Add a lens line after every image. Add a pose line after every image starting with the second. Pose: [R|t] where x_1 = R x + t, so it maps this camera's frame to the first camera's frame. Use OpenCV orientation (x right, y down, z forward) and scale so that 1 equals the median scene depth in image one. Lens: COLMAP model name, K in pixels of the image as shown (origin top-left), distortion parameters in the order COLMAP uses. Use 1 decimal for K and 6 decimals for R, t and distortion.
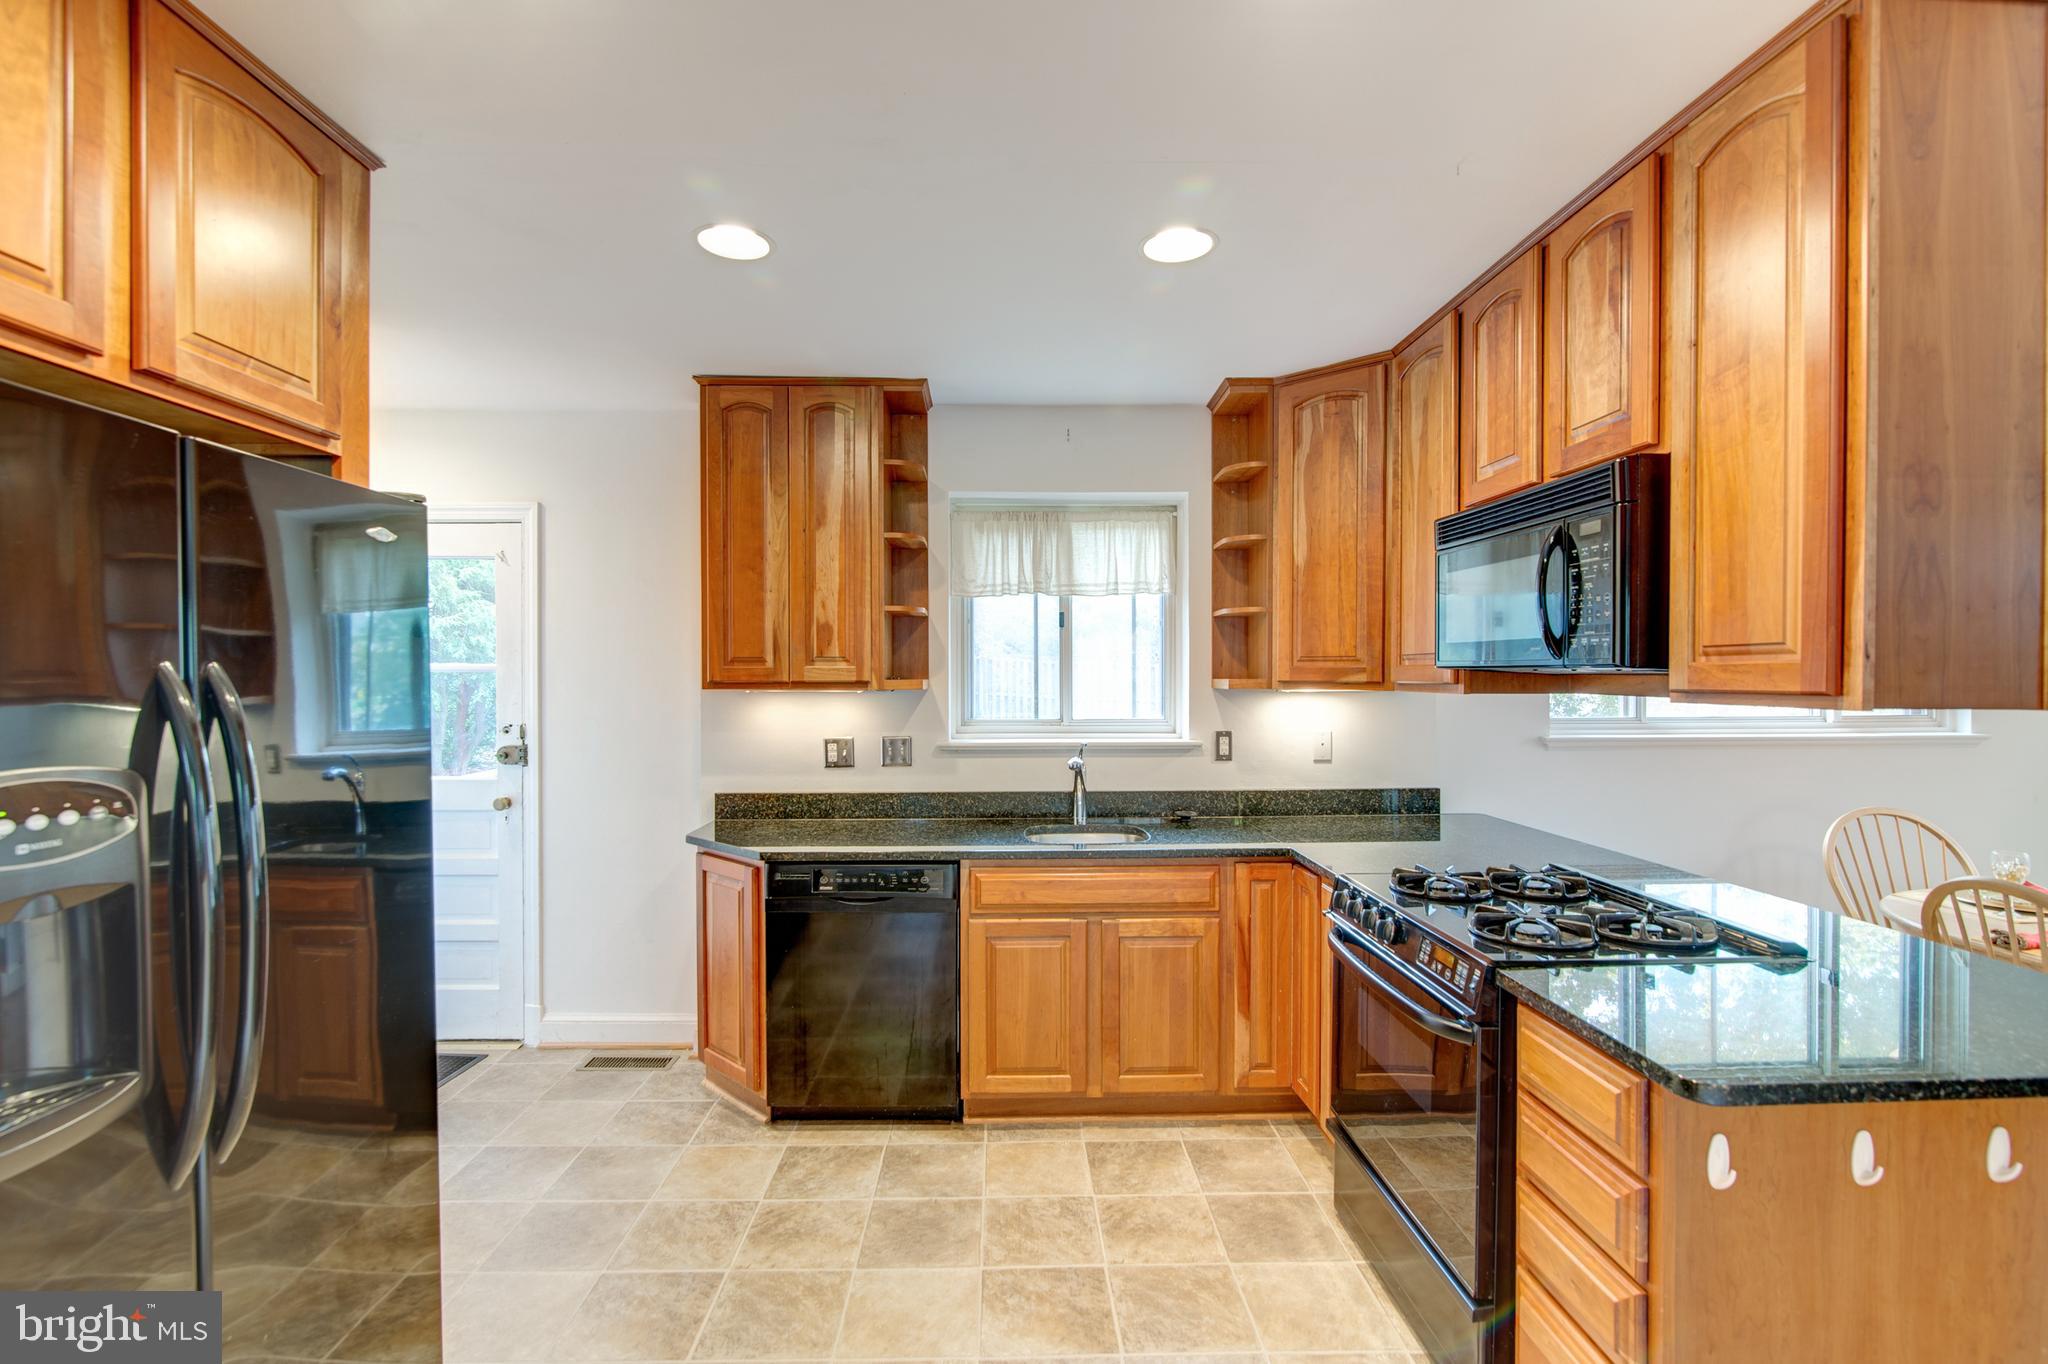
lens RADIAL K [[936.0, 0, 1021.6], [0, 936.0, 685.7], [0, 0, 1]] dist [-0.005239, 0.000001]
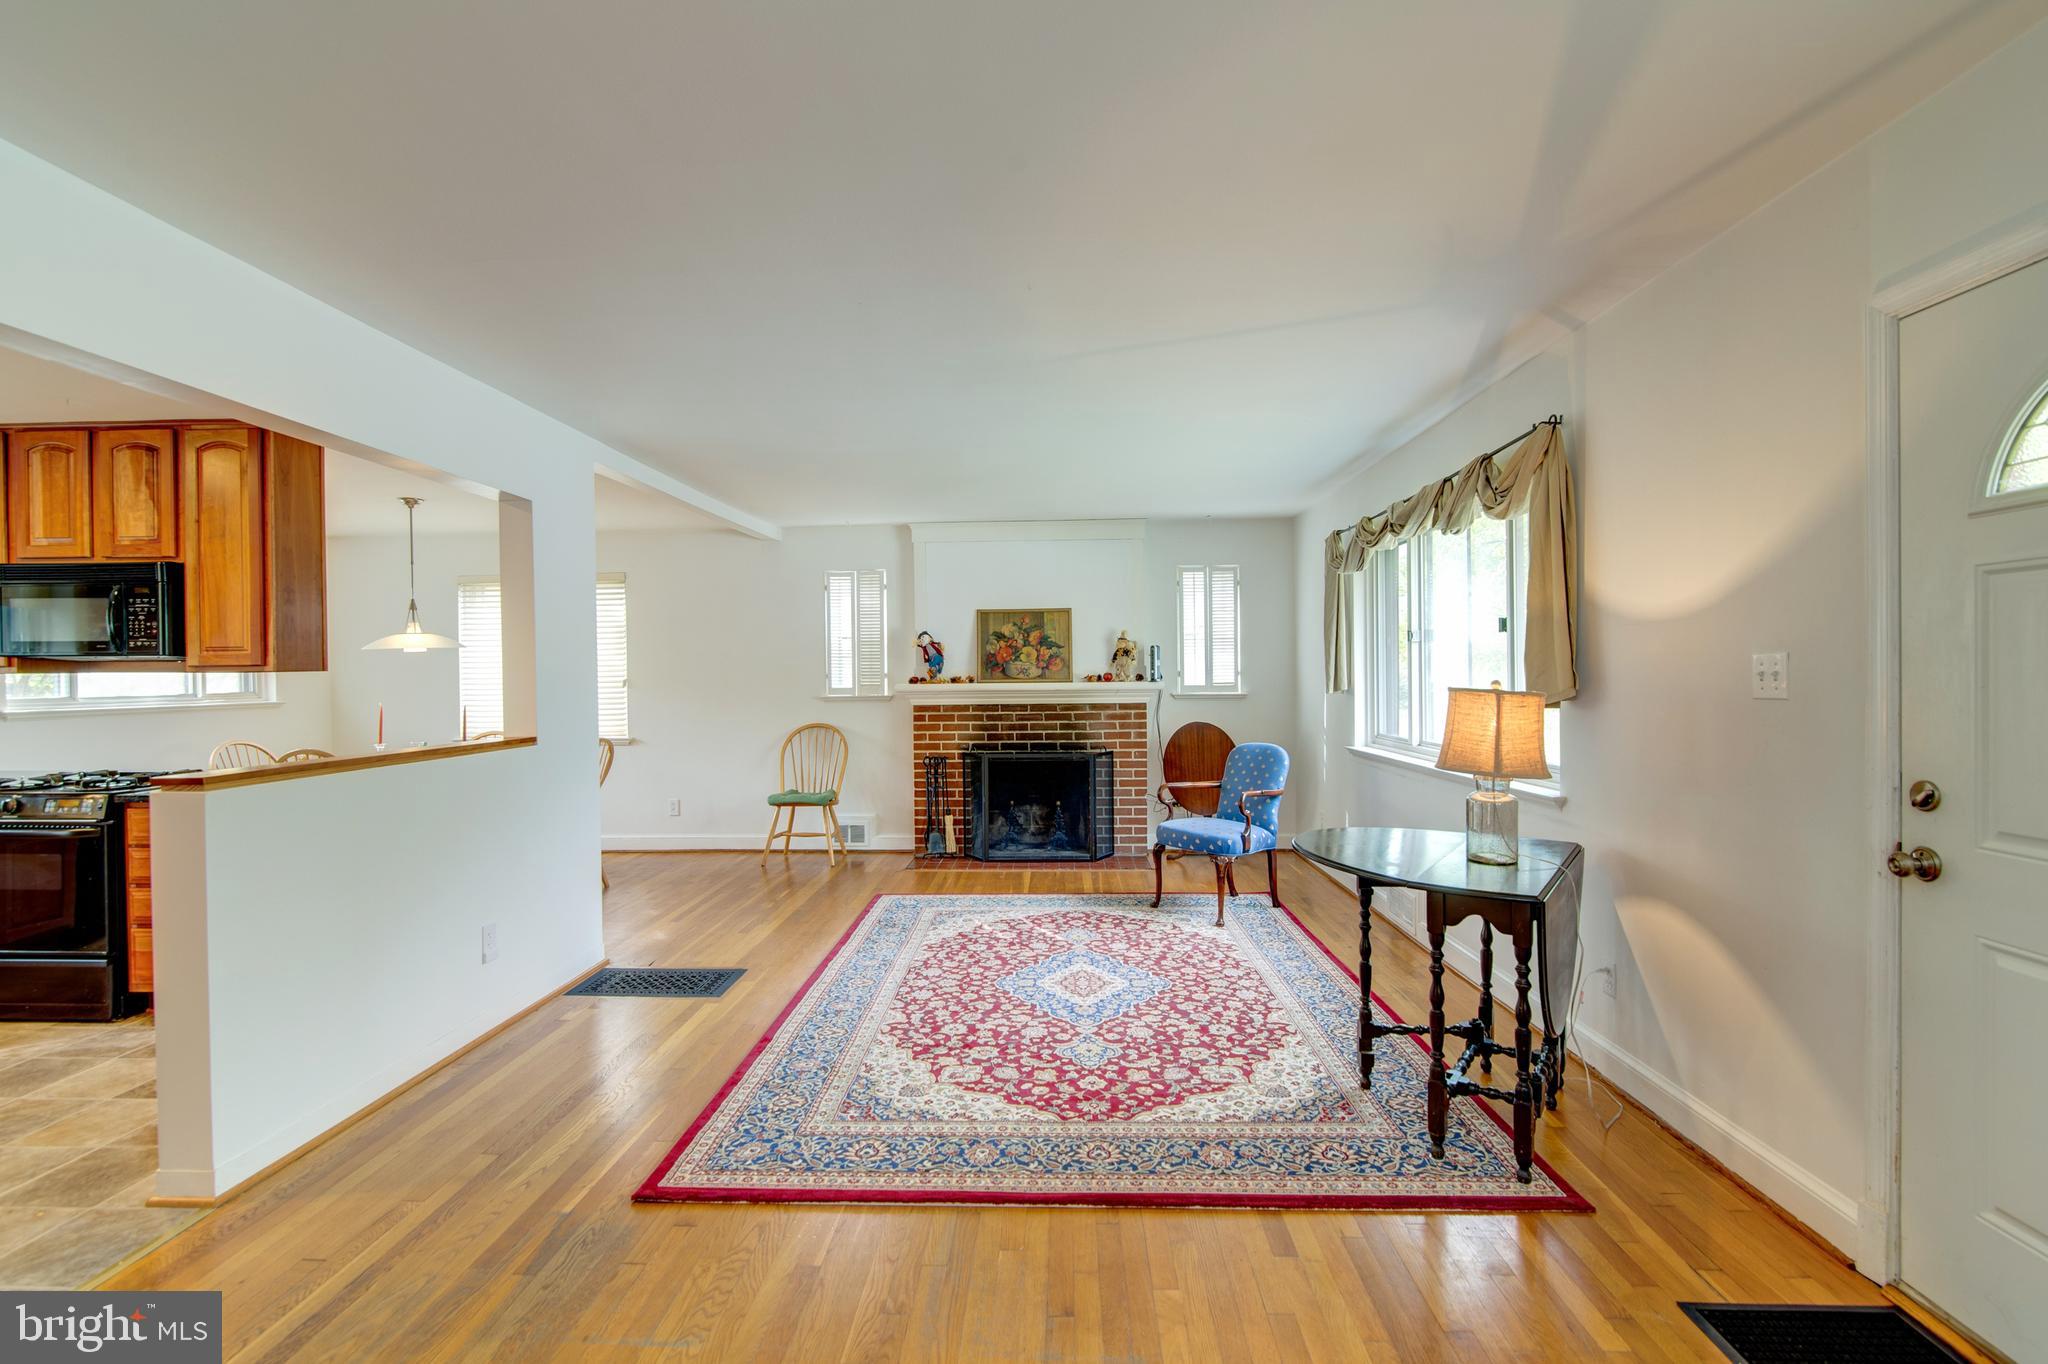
lens RADIAL K [[936.0, 0, 1021.6], [0, 936.0, 685.7], [0, 0, 1]] dist [-0.005239, 0.000001]
pose [[0.069465, -0.010734, 0.997527, -0.790595], [0.020456, 0.999747, 0.009334, 0.040174], [-0.997375, 0.019757, 0.069667, -0.657835]]
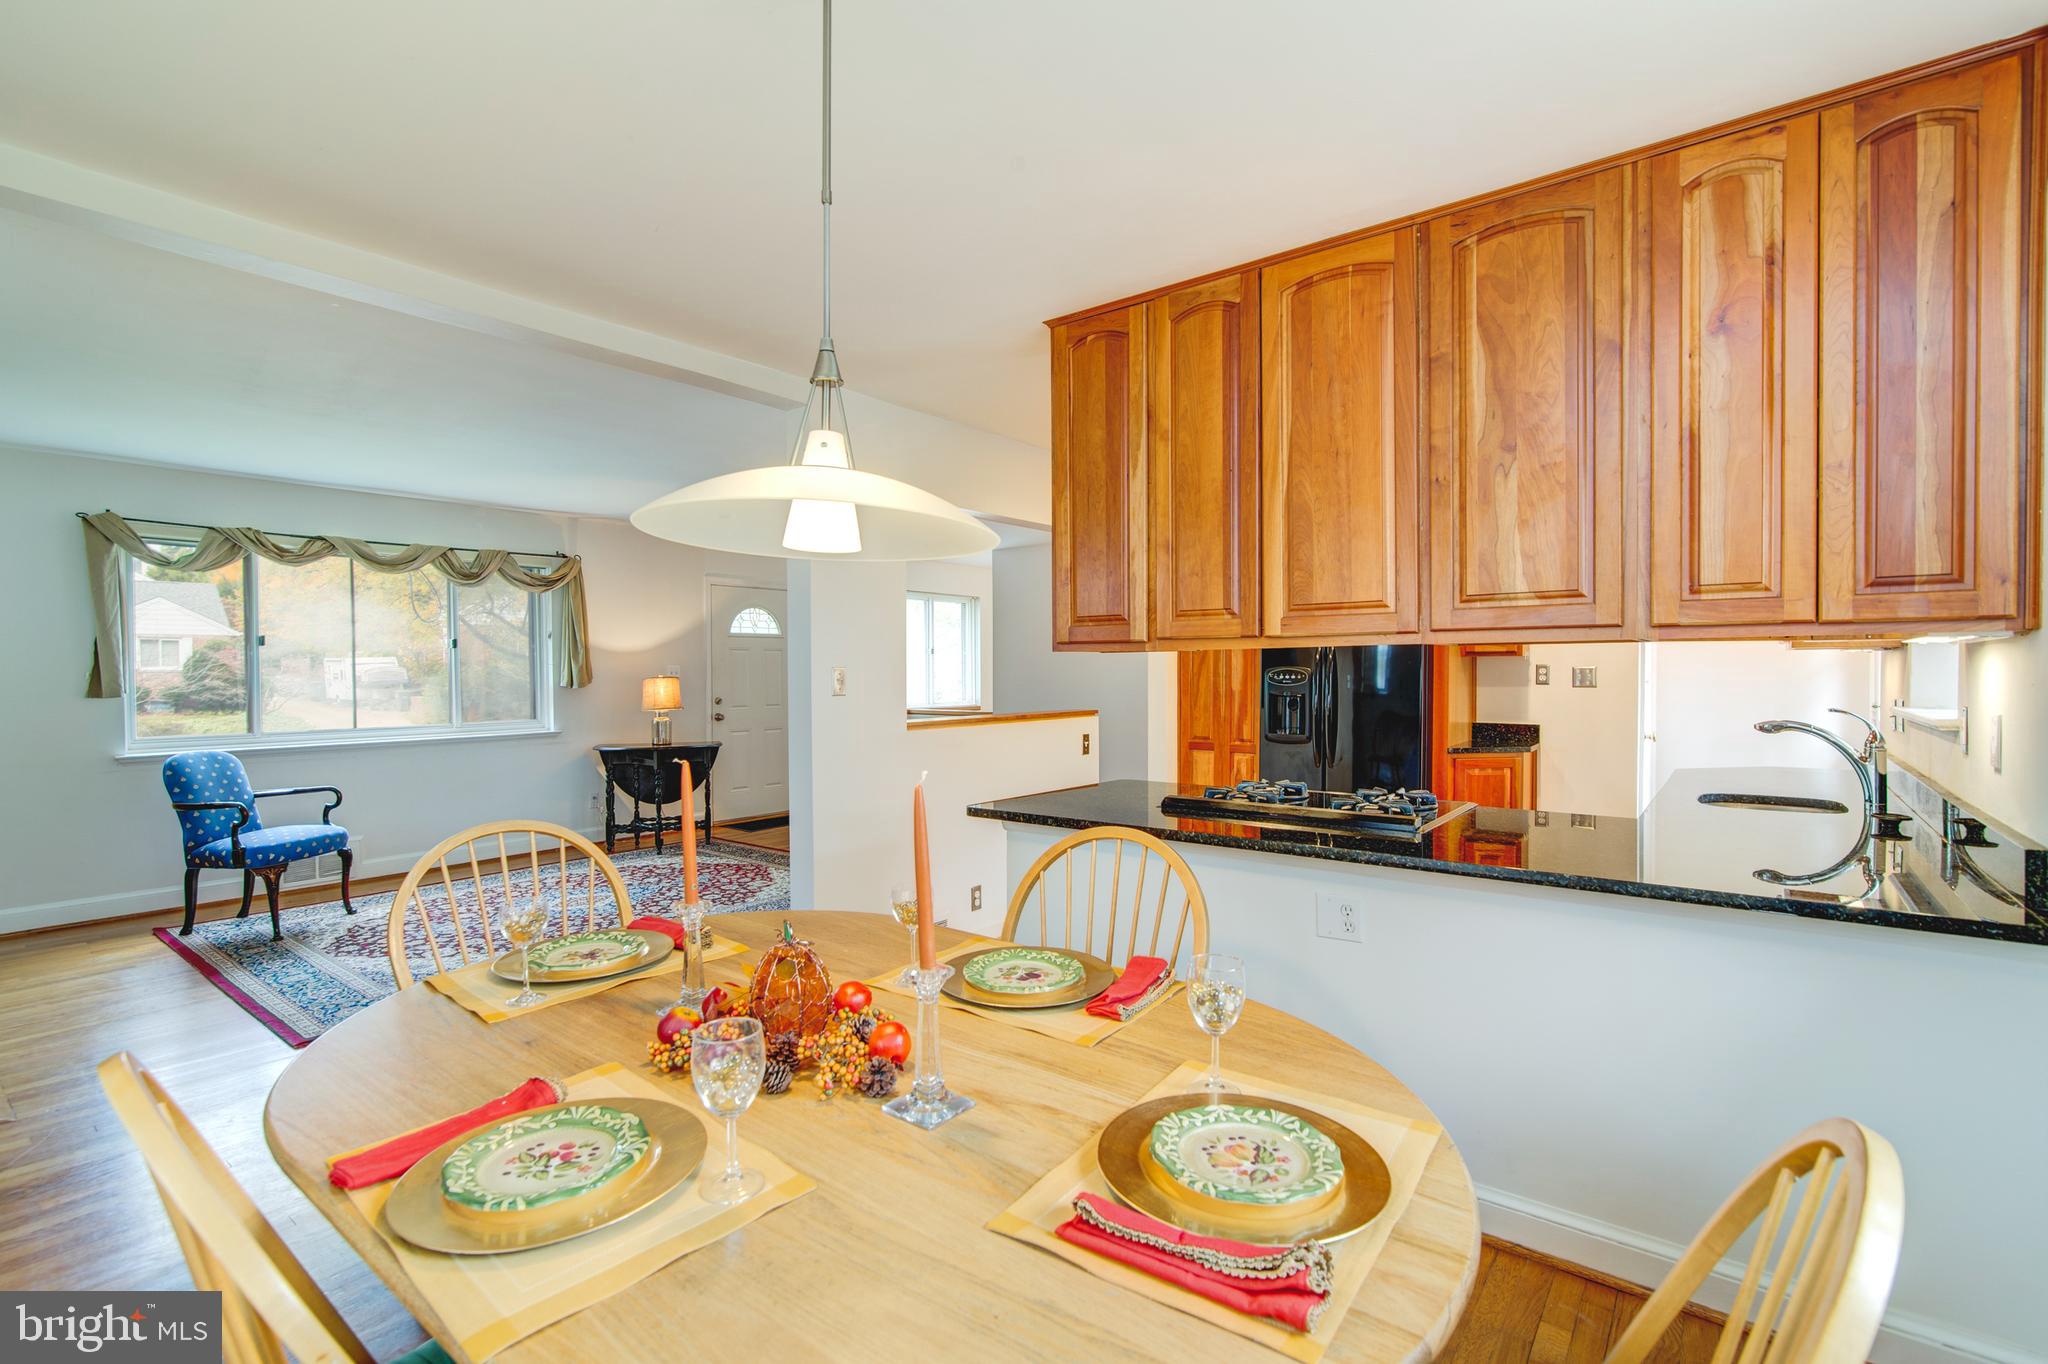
lens RADIAL K [[936.0, 0, 1021.6], [0, 936.0, 685.7], [0, 0, 1]] dist [-0.005239, 0.000001]
pose [[-0.636477, 0.018952, -0.771063, 1.245177], [-0.001597, 0.999664, 0.025889, 0.021403], [0.771294, 0.017709, -0.636232, 1.022350]]
